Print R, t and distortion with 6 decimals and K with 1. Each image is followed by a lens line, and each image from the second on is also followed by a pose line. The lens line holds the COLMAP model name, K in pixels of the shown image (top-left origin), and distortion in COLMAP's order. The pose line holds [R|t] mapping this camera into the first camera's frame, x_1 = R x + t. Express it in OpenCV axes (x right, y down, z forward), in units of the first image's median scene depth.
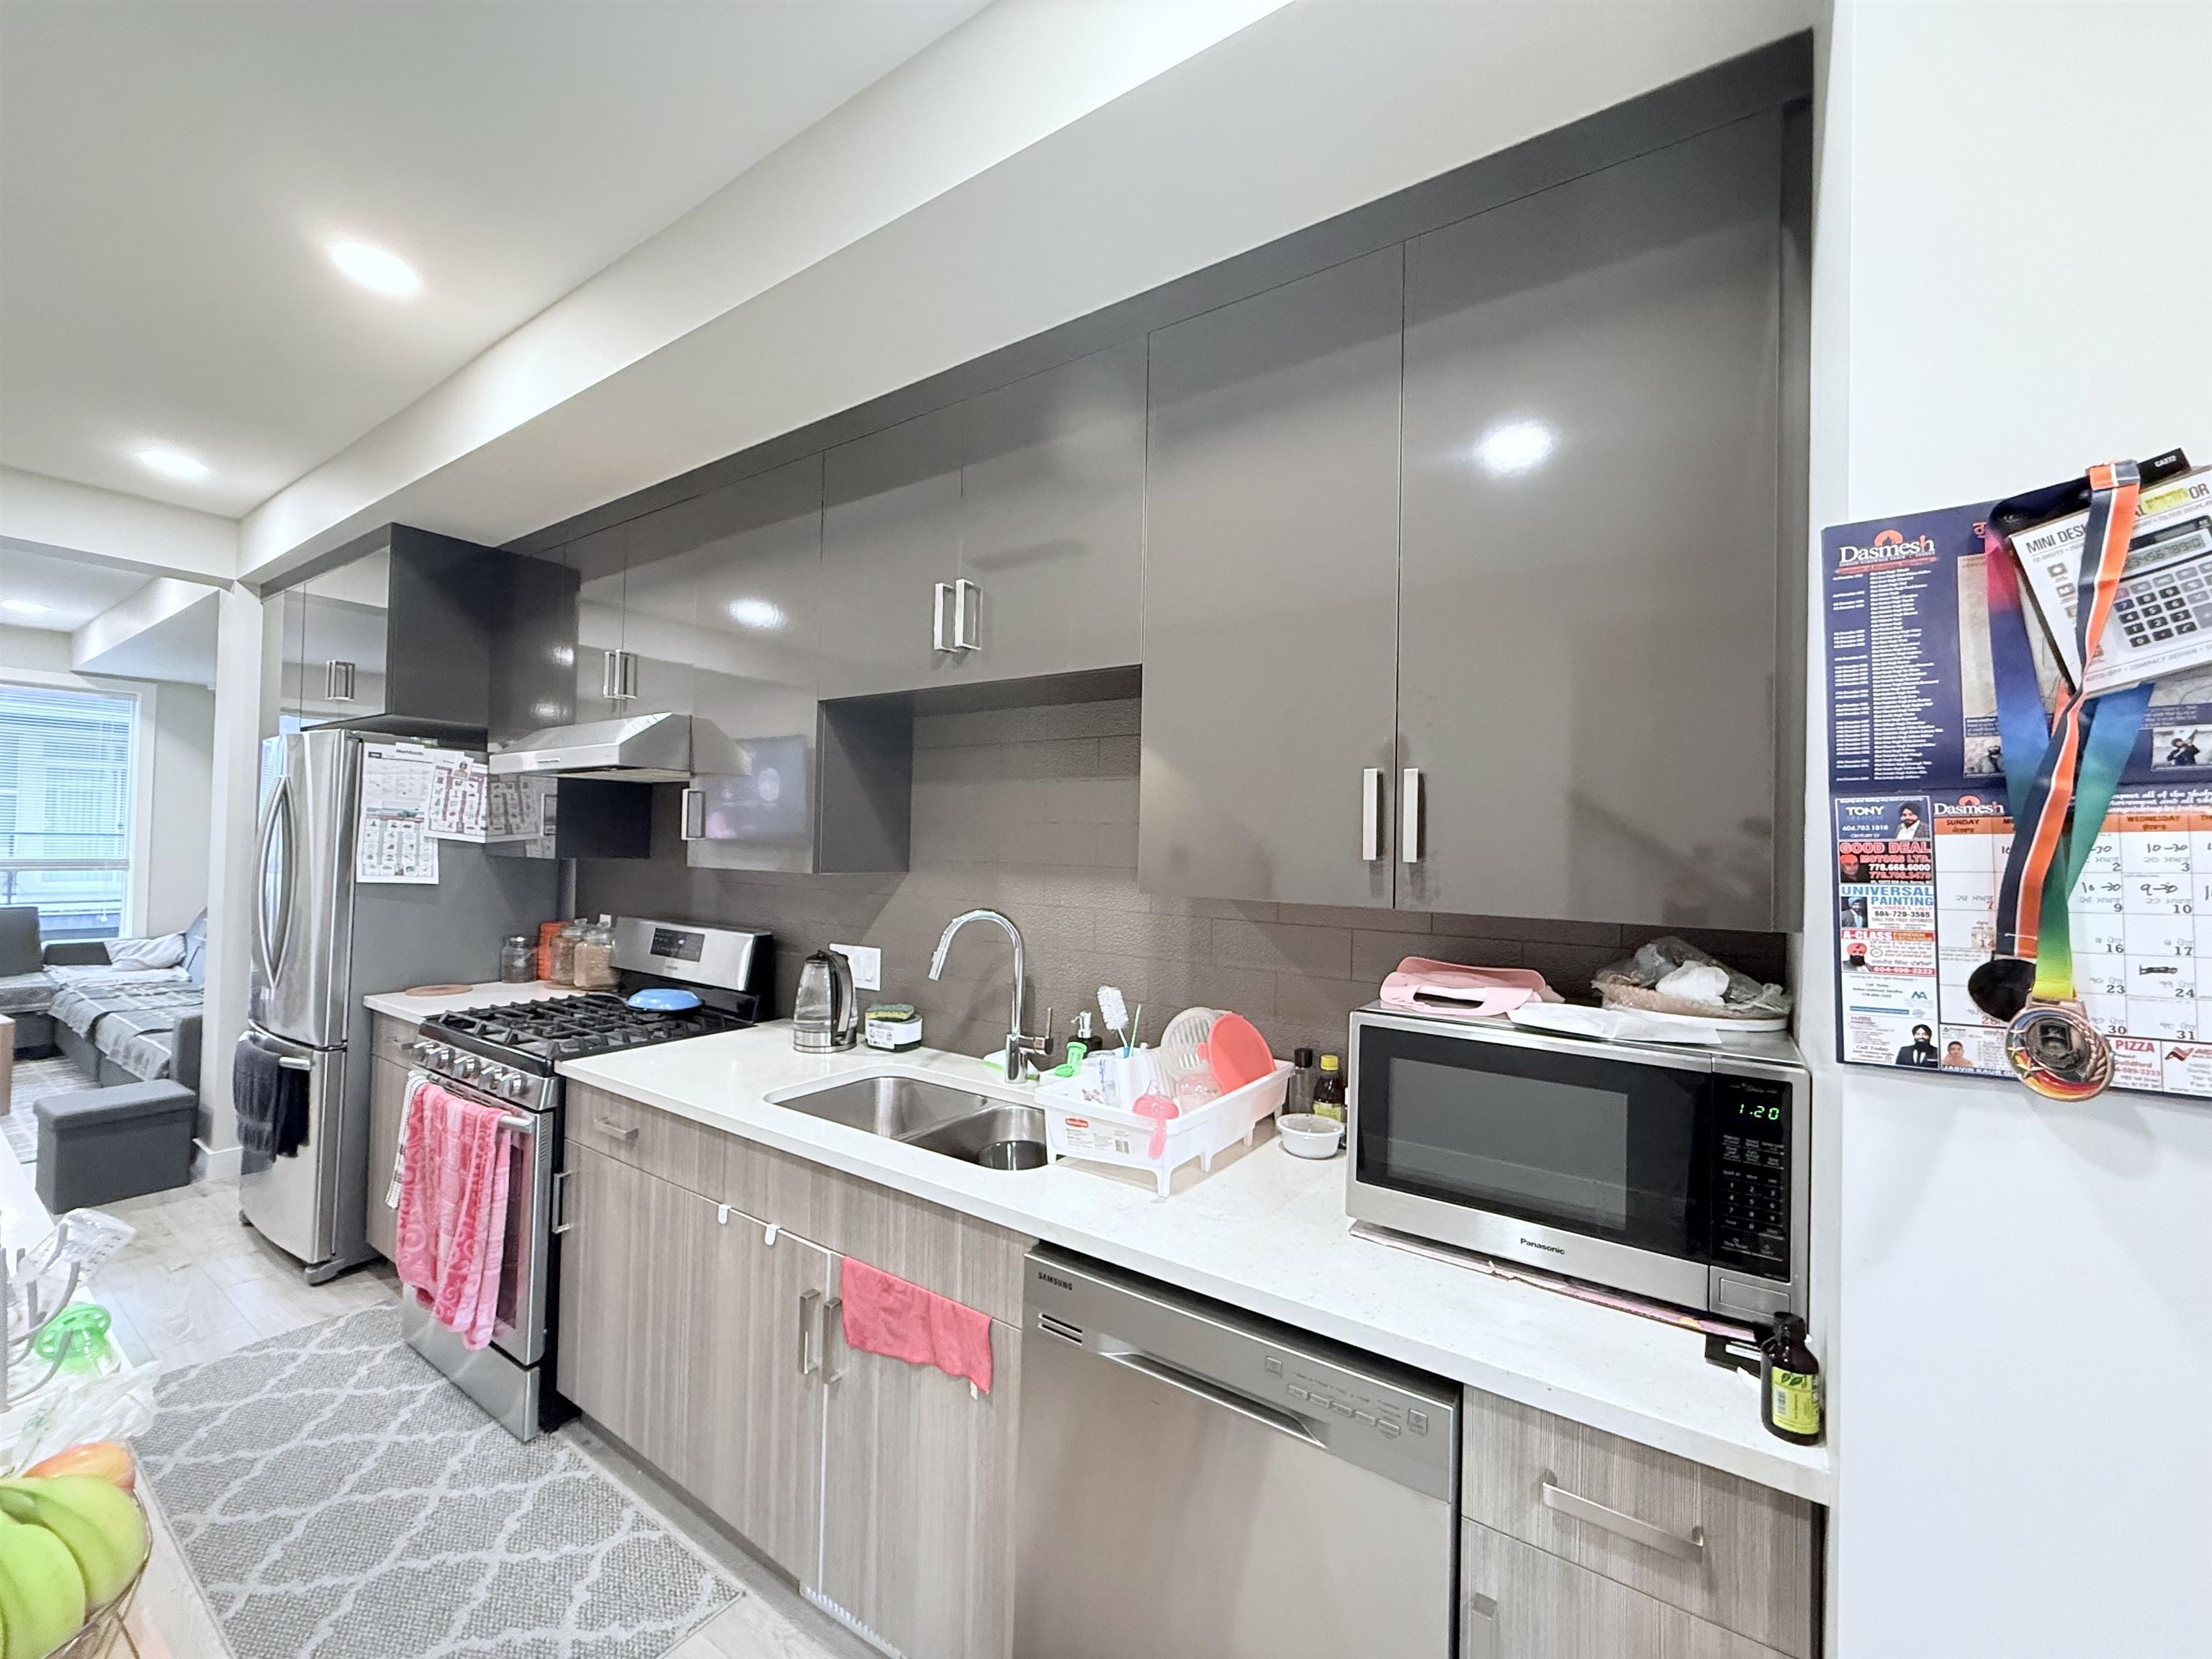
lens RADIAL K [[882.3, 0, 1095.7], [0, 882.3, 830.5], [0, 0, 1]] dist [0.001086, 0.000060]
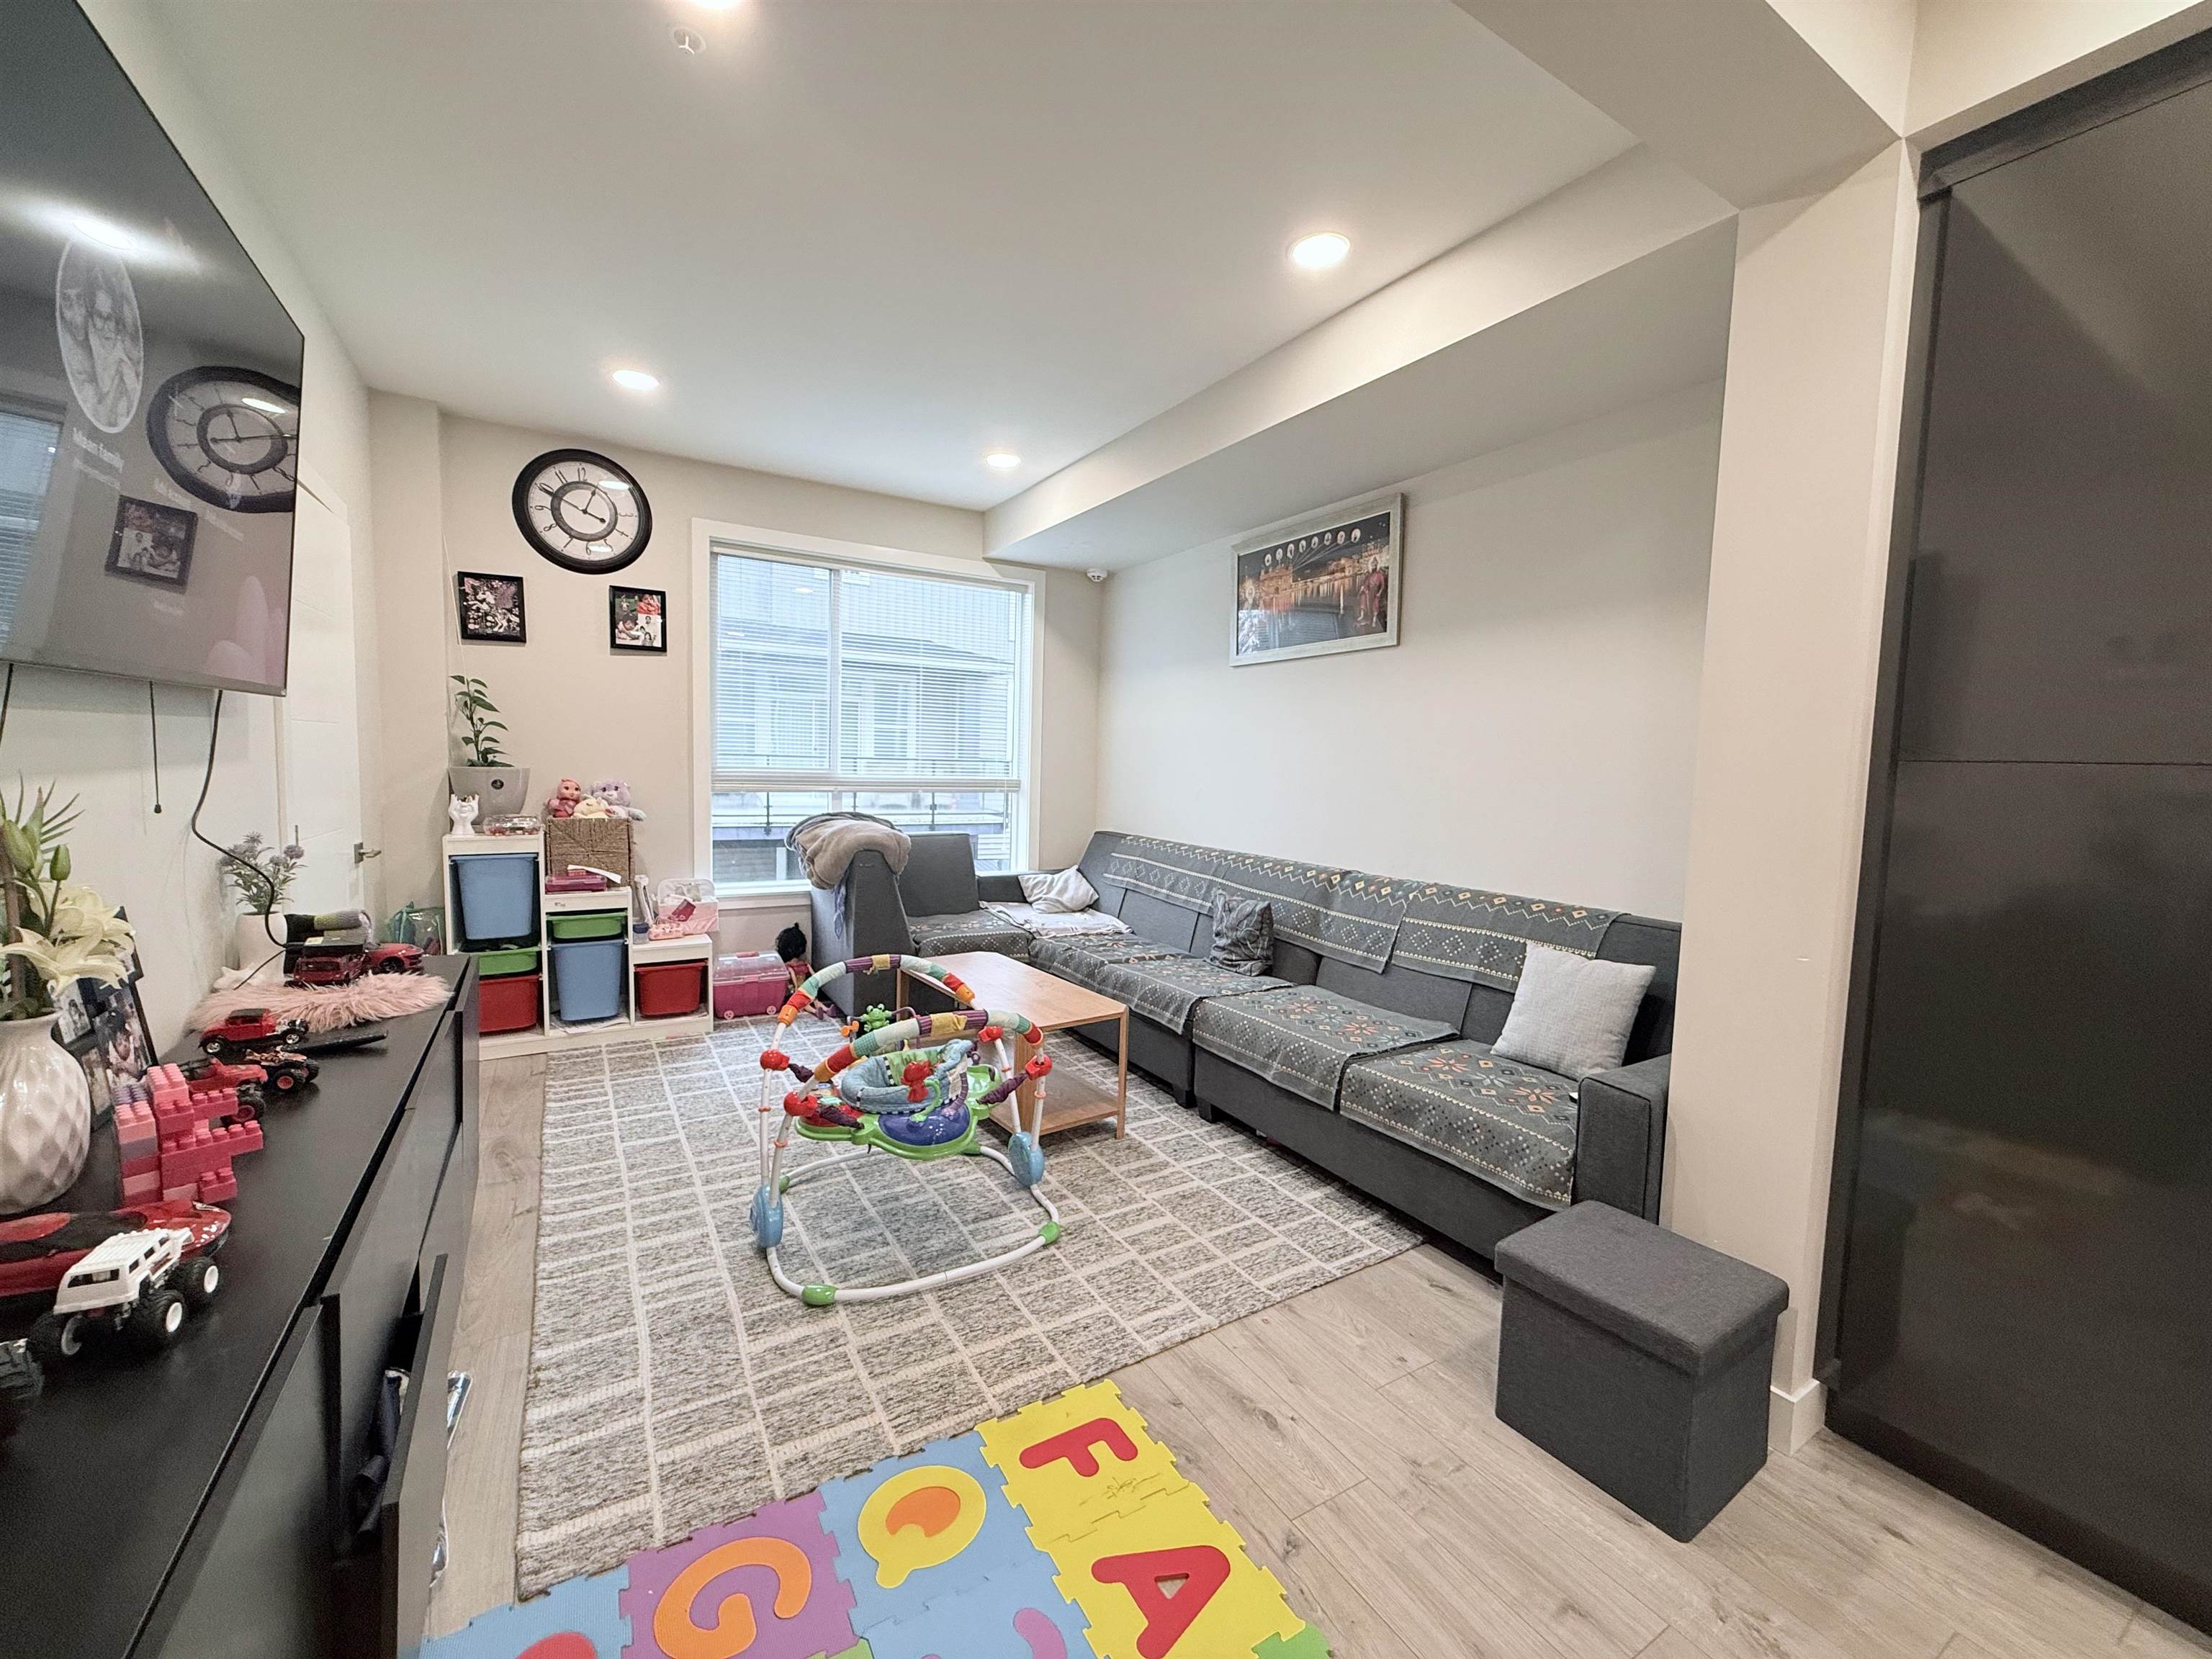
lens RADIAL K [[880.4, 0, 1098.3], [0, 880.4, 822.9], [0, 0, 1]] dist [-0.000577, 0.000036]
pose [[0.905128, 0.032357, -0.423905, -3.216205], [-0.000587, 0.997194, 0.074862, 0.046994], [0.425138, -0.067510, 0.902607, 1.210731]]
